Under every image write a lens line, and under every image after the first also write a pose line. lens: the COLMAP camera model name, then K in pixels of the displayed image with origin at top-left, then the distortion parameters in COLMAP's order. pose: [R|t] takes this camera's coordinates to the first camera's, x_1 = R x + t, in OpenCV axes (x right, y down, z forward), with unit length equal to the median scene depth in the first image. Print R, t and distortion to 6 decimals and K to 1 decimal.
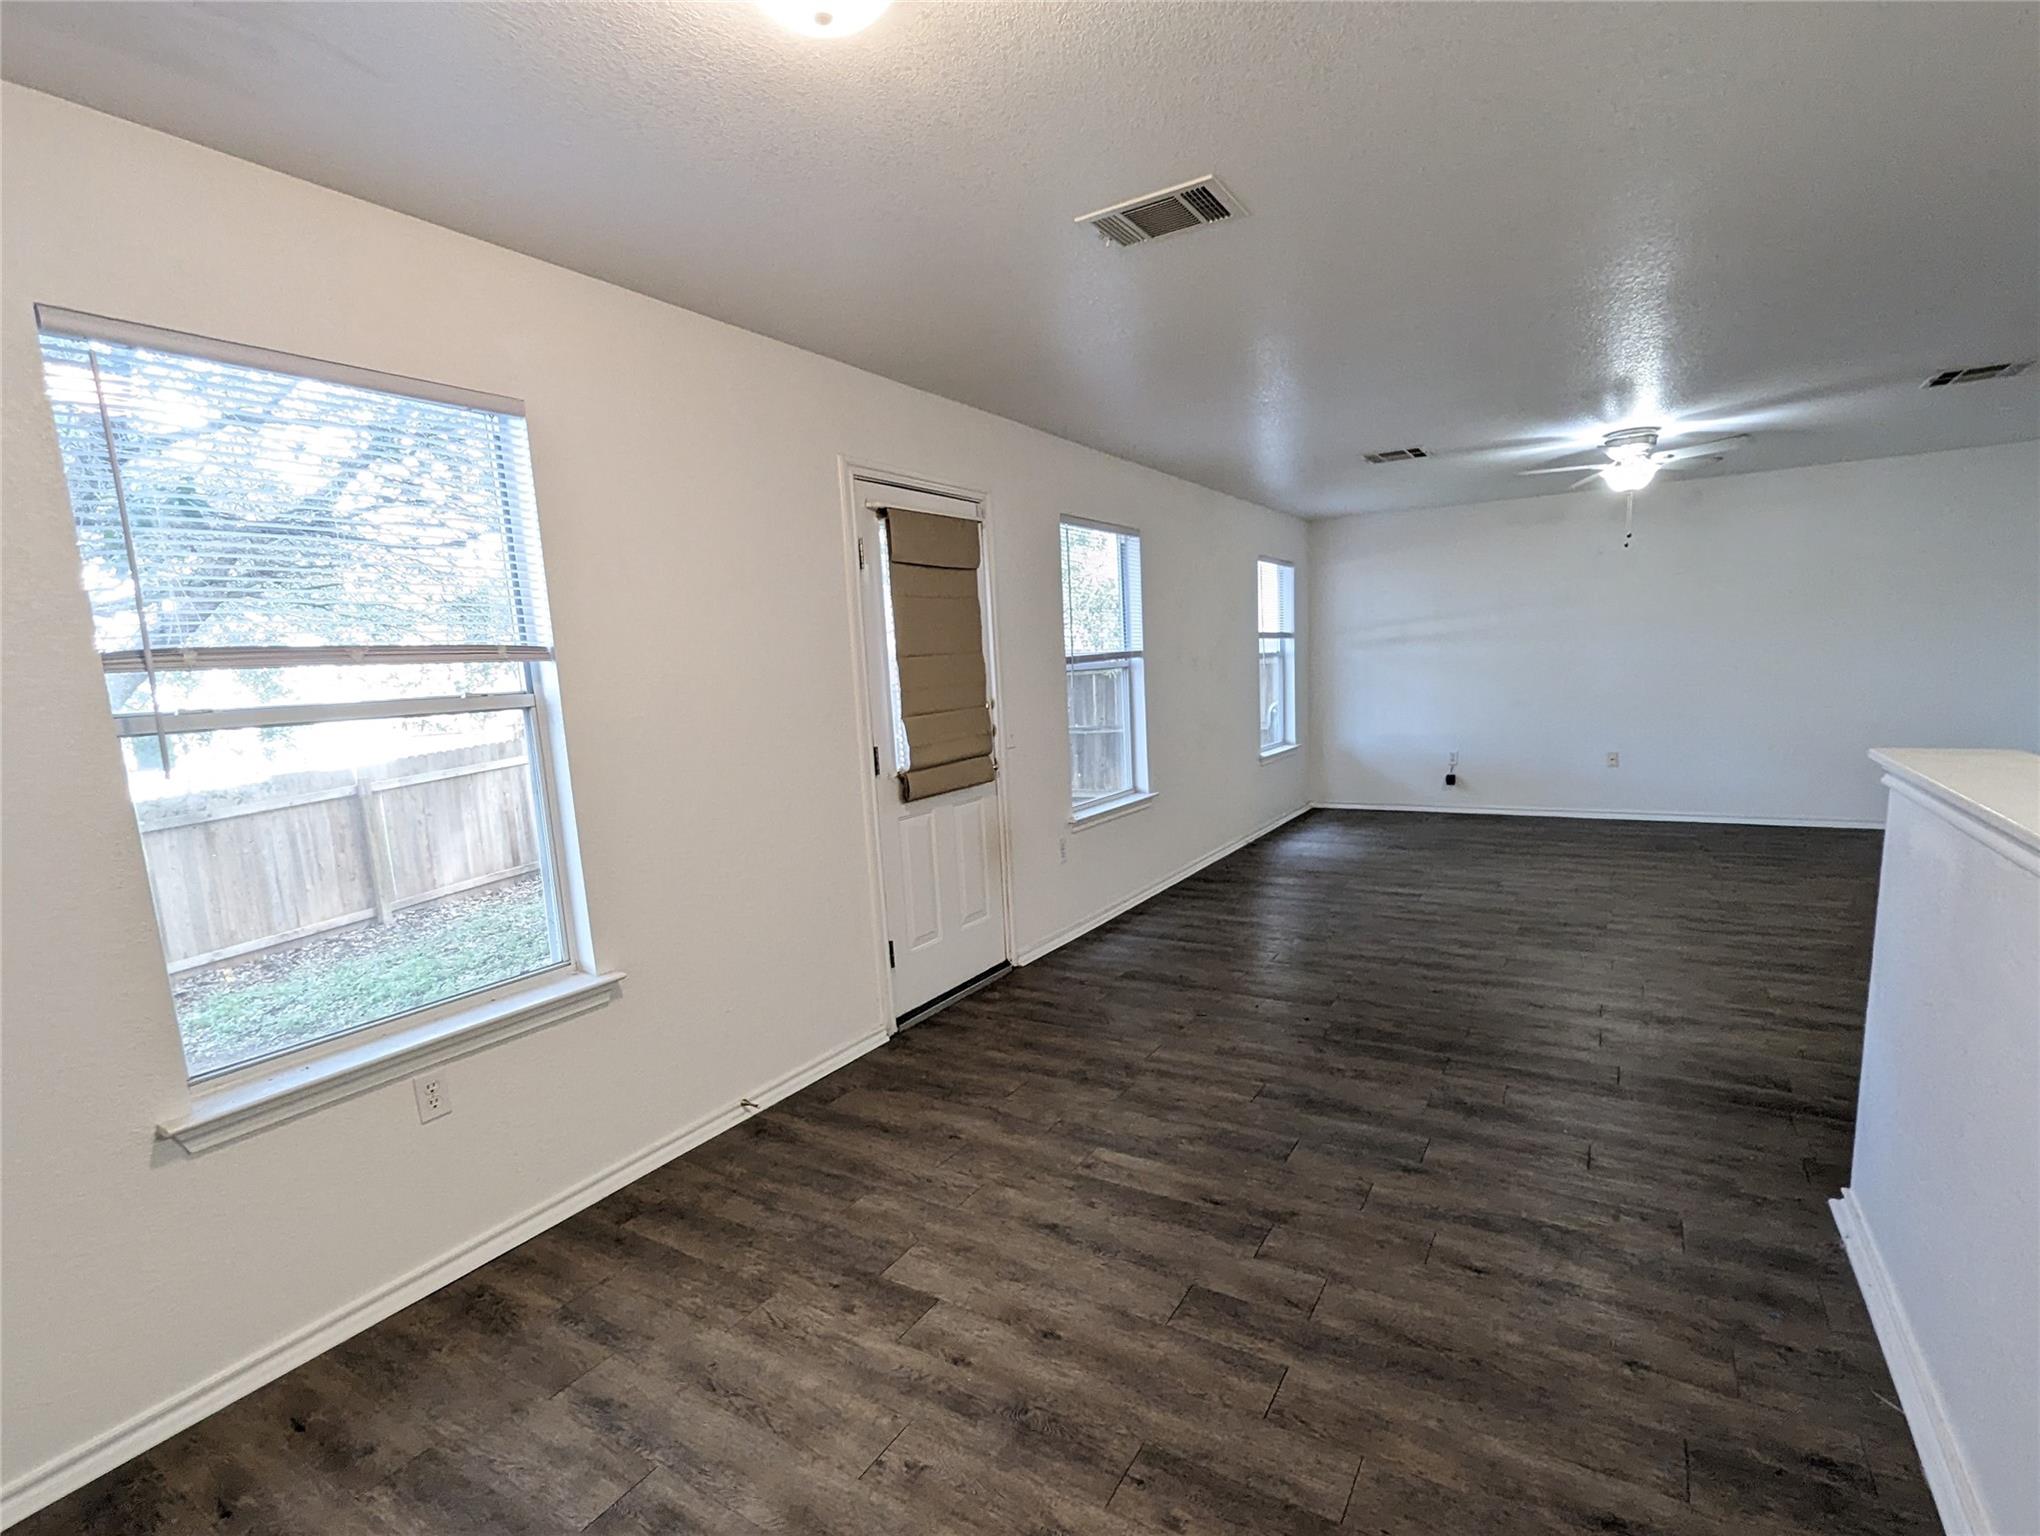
lens RADIAL K [[971.6, 0, 1024.9], [0, 971.6, 804.4], [0, 0, 1]] dist [0.001539, -0.000711]
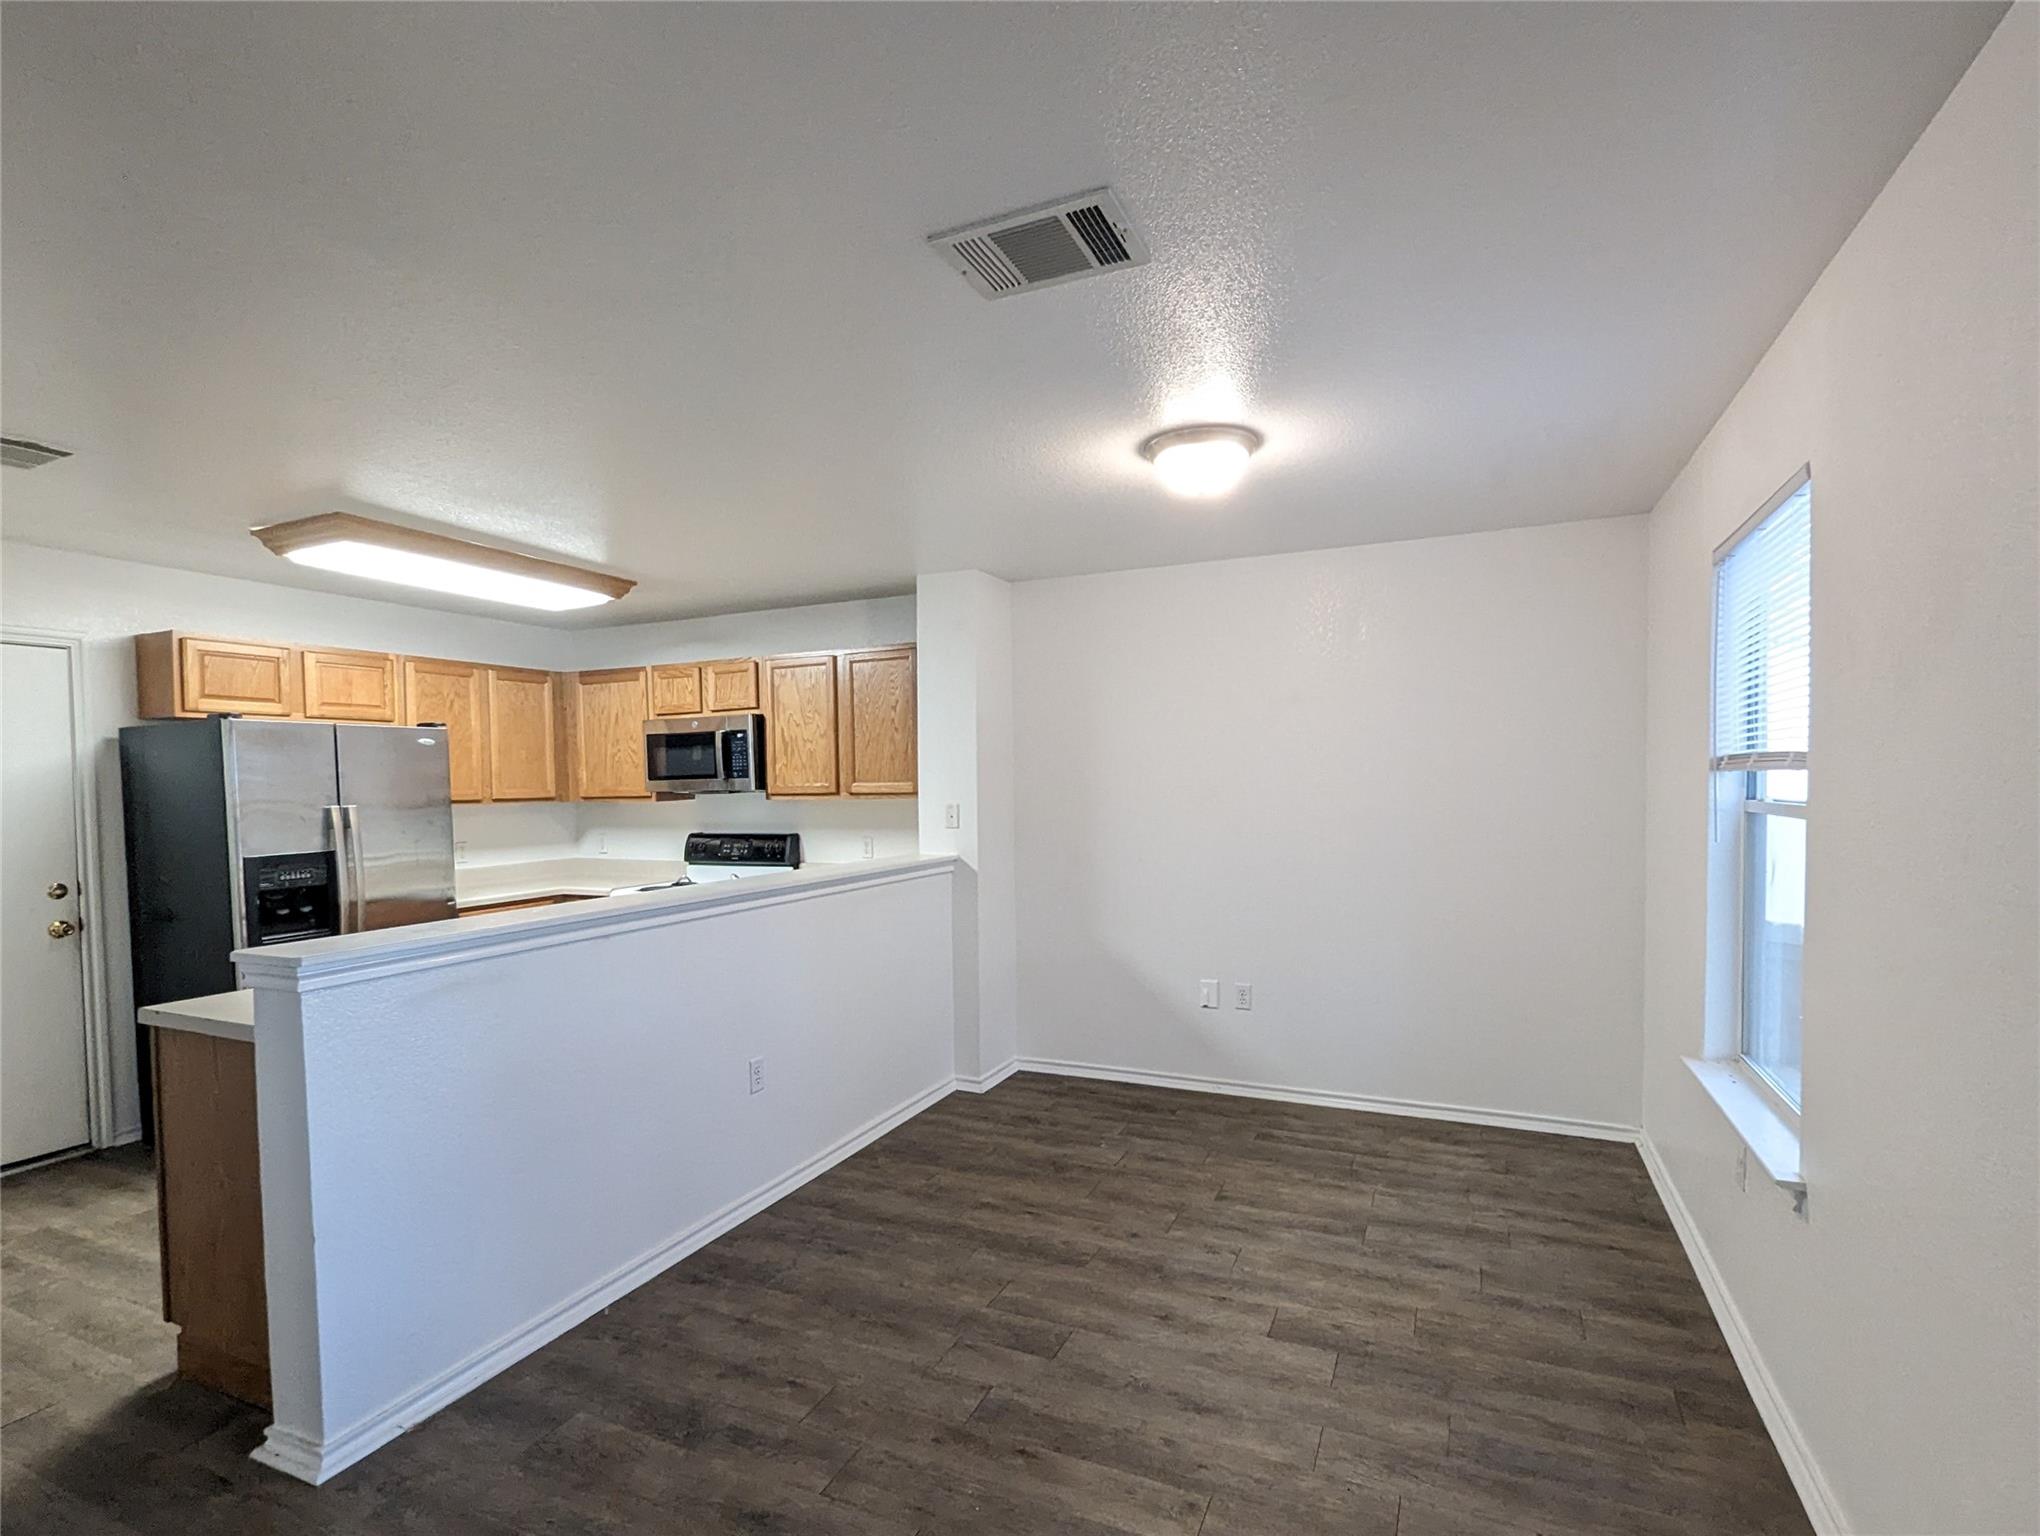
lens RADIAL K [[971.6, 0, 1021.9], [0, 971.6, 773.9], [0, 0, 1]] dist [0.001539, -0.000711]
pose [[-0.991042, 0.057319, -0.120622, 0.312594], [0.039976, 0.989119, 0.141583, -0.343058], [0.127425, 0.135493, -0.982550, 2.061220]]
